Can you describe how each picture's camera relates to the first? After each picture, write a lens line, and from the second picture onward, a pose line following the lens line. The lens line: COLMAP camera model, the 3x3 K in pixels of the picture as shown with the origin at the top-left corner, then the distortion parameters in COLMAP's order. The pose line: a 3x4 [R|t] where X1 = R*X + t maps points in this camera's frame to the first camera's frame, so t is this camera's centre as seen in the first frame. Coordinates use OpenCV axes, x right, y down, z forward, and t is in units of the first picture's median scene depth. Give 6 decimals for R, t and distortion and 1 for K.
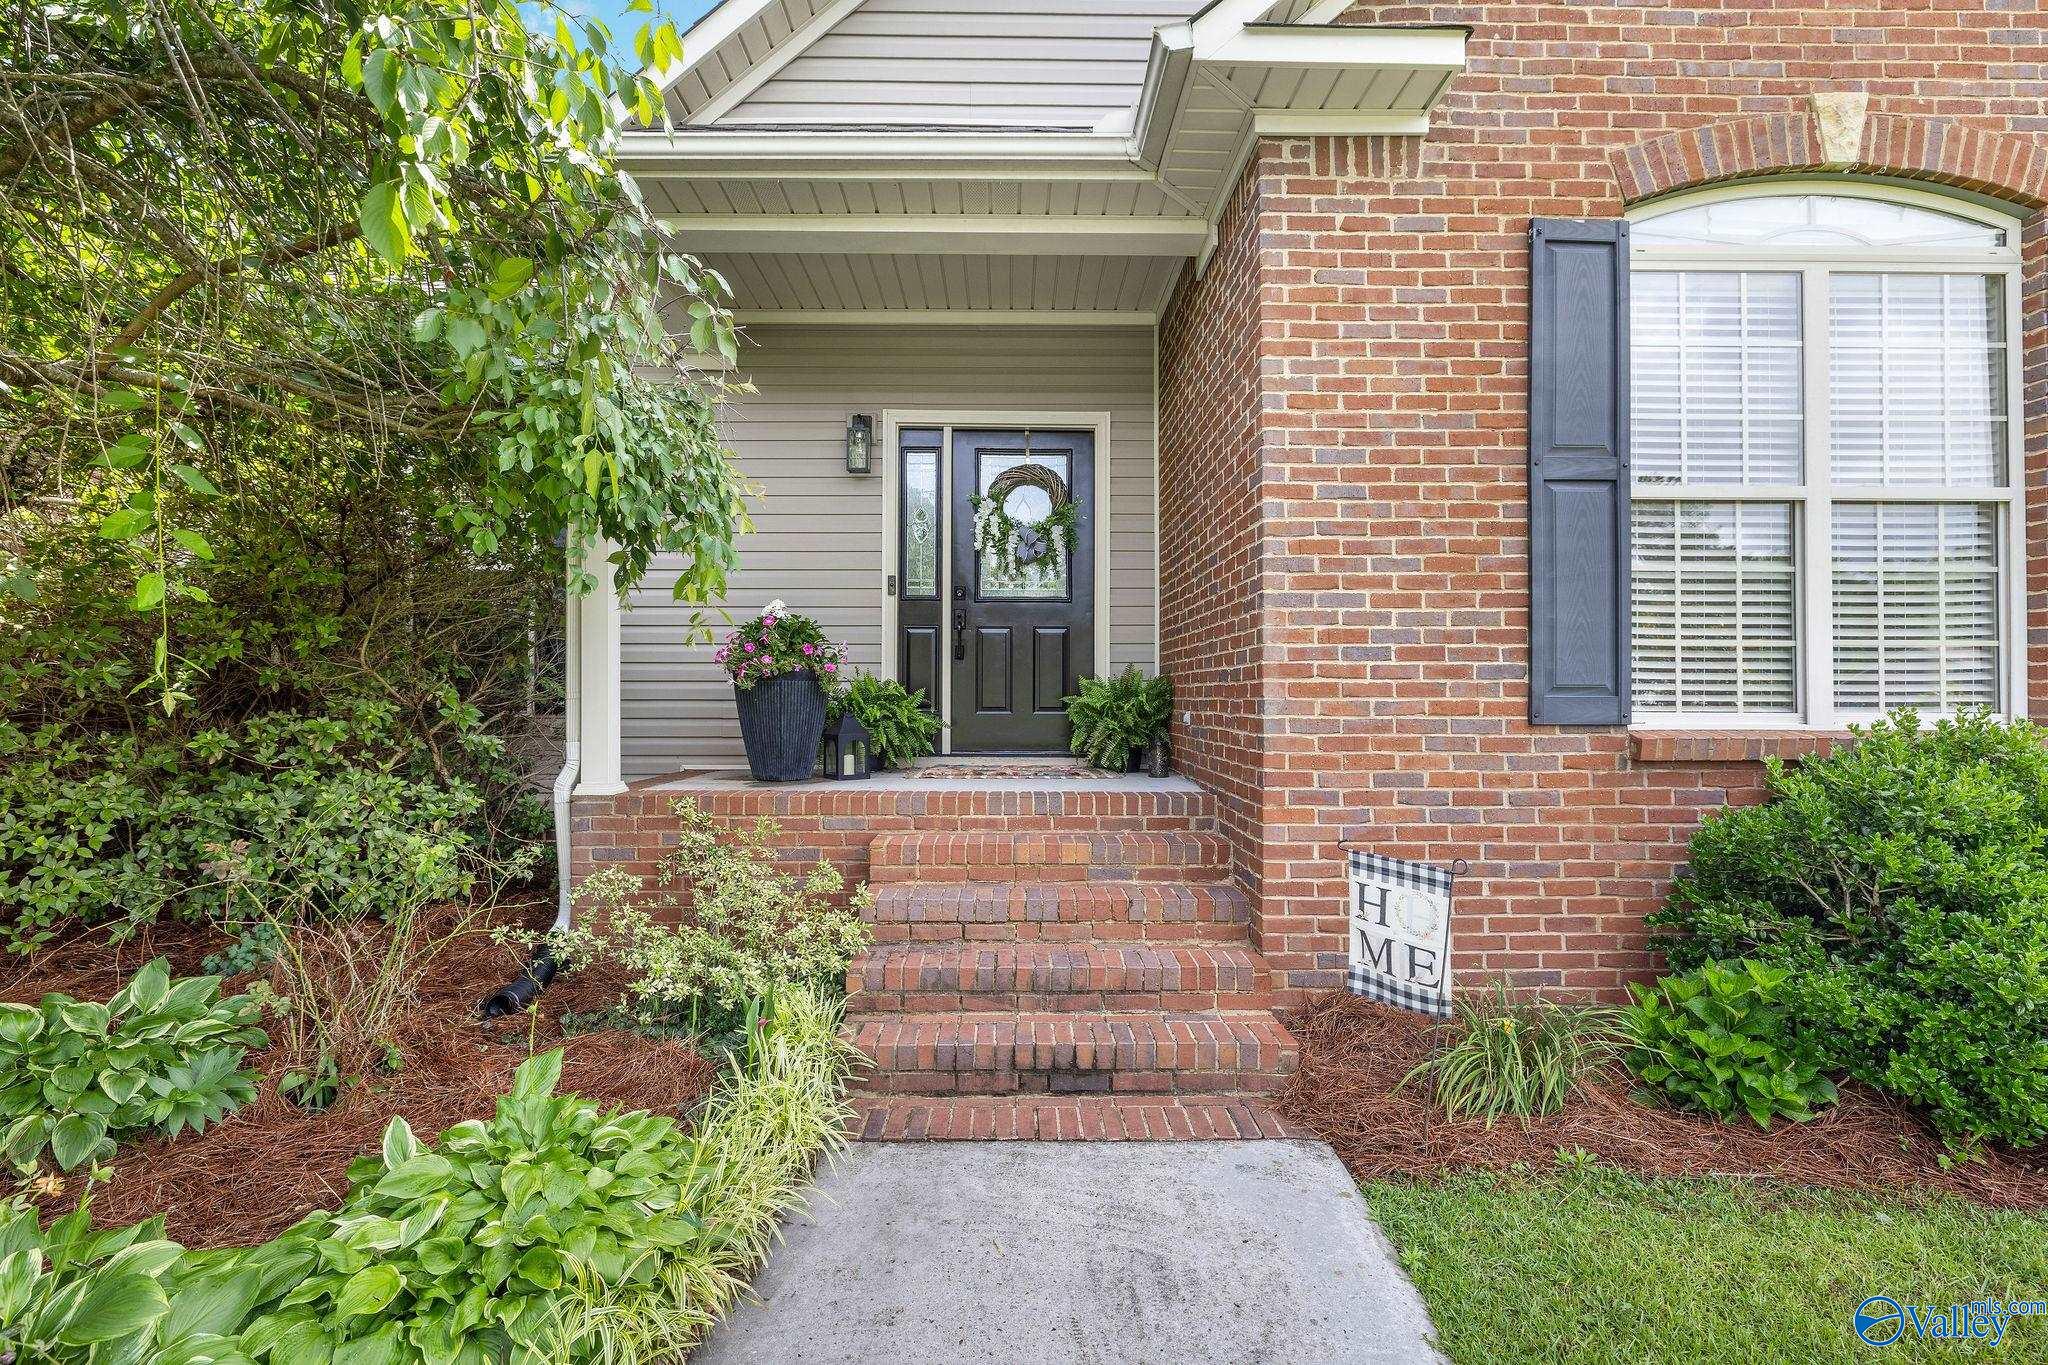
lens RADIAL K [[1000.1, 0, 1033.6], [0, 1000.1, 668.4], [0, 0, 1]] dist [0.000815, 0.000237]
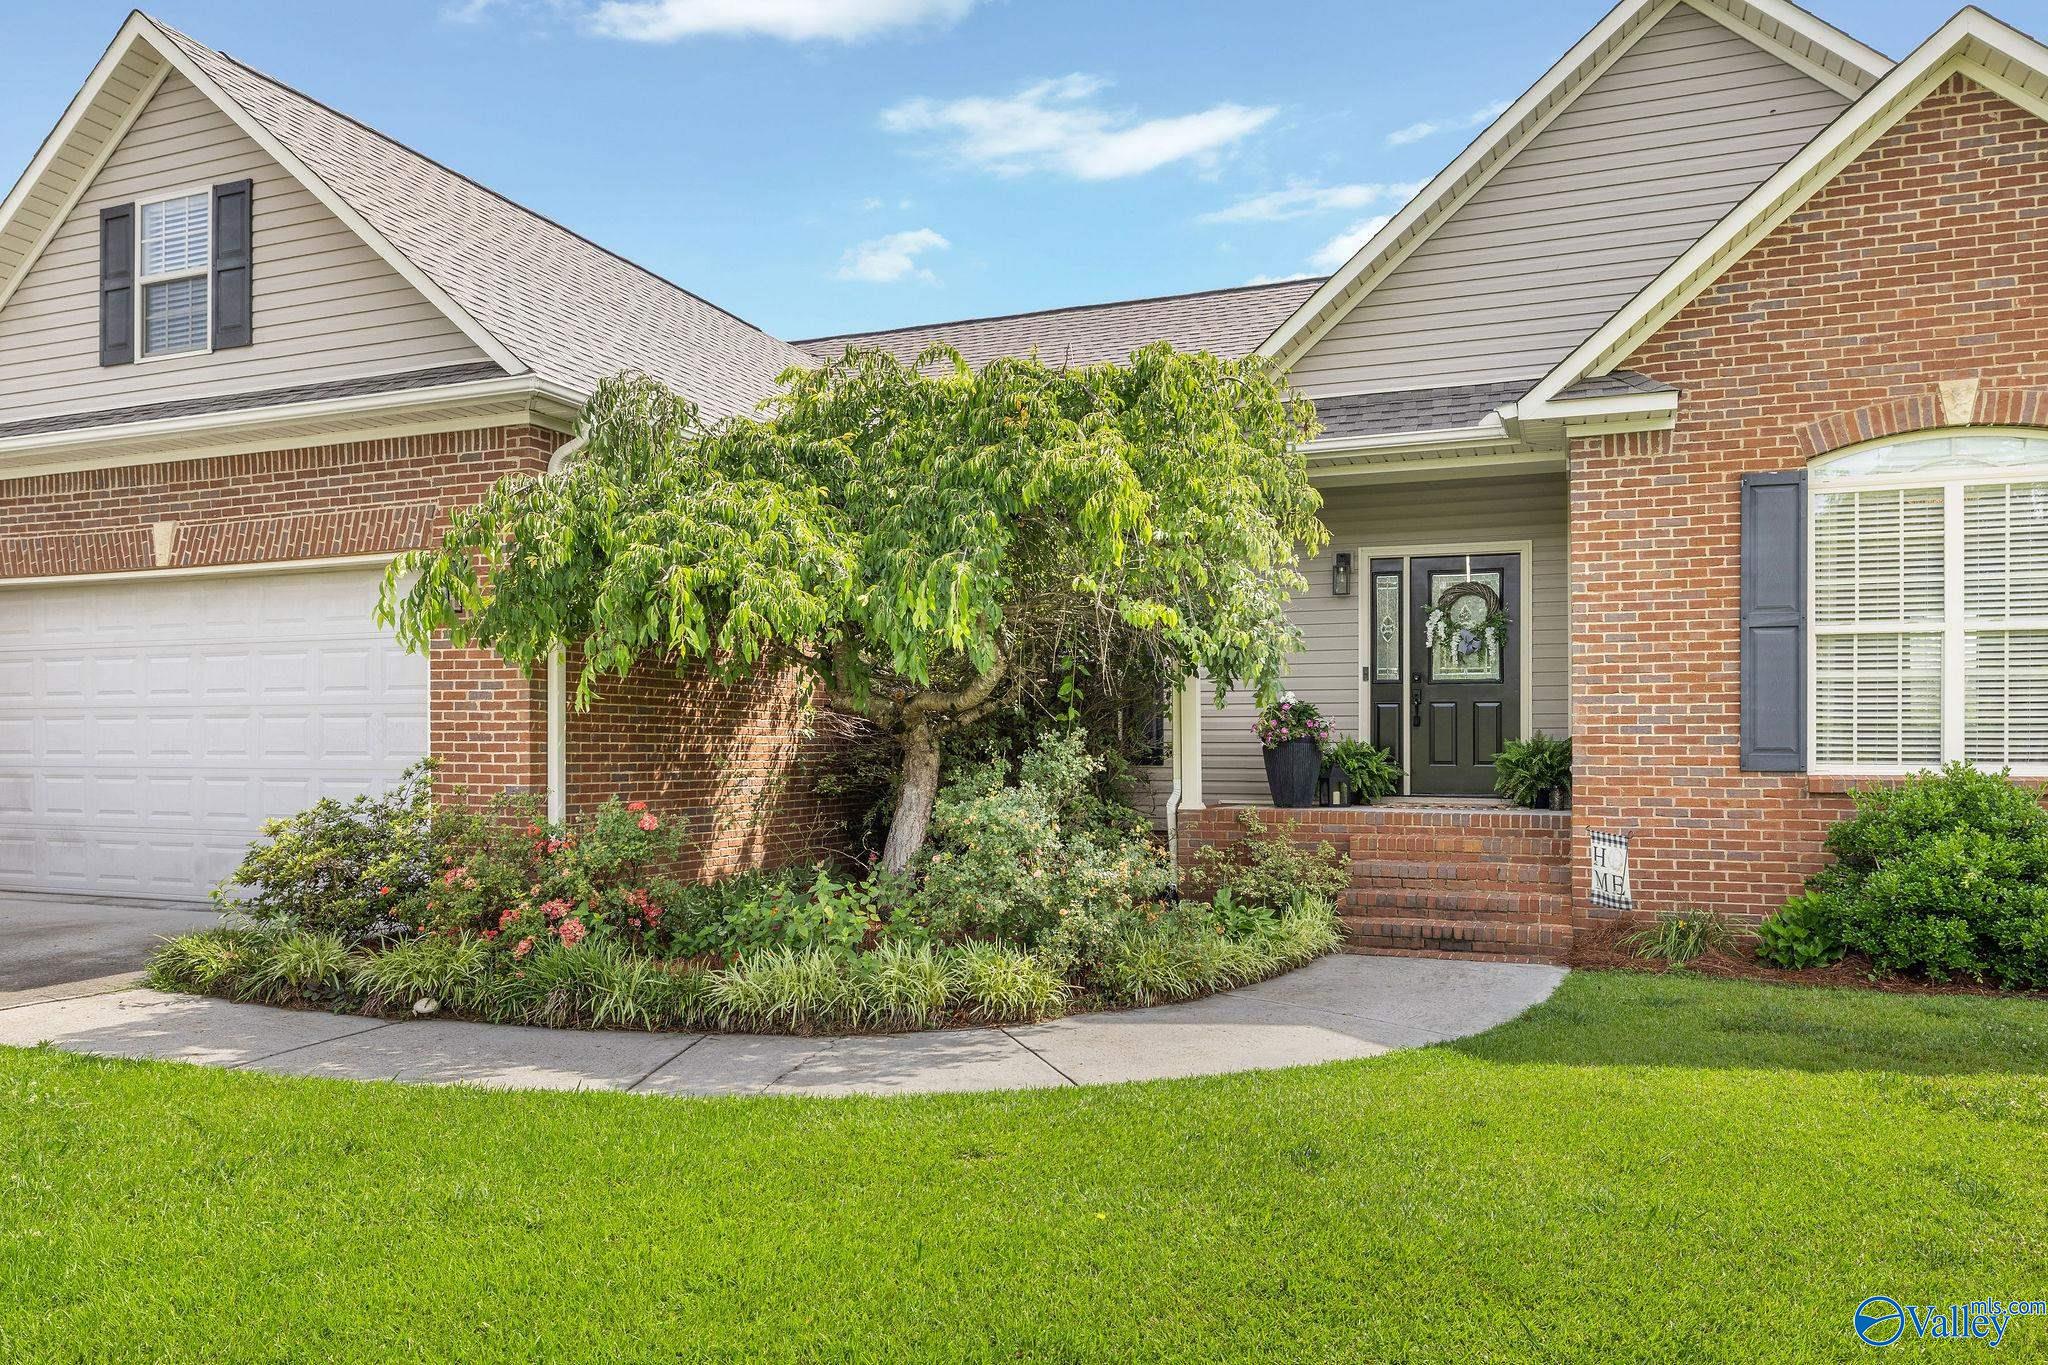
lens RADIAL K [[1482.0, 0, 997.3], [0, 1482.0, 738.7], [0, 0, 1]] dist [0.000920, 0.002743]
pose [[0.920861, -0.002249, -0.389884, 0.311830], [0.009893, 0.999796, 0.017598, -0.055399], [0.389765, -0.020062, 0.920696, -1.809985]]
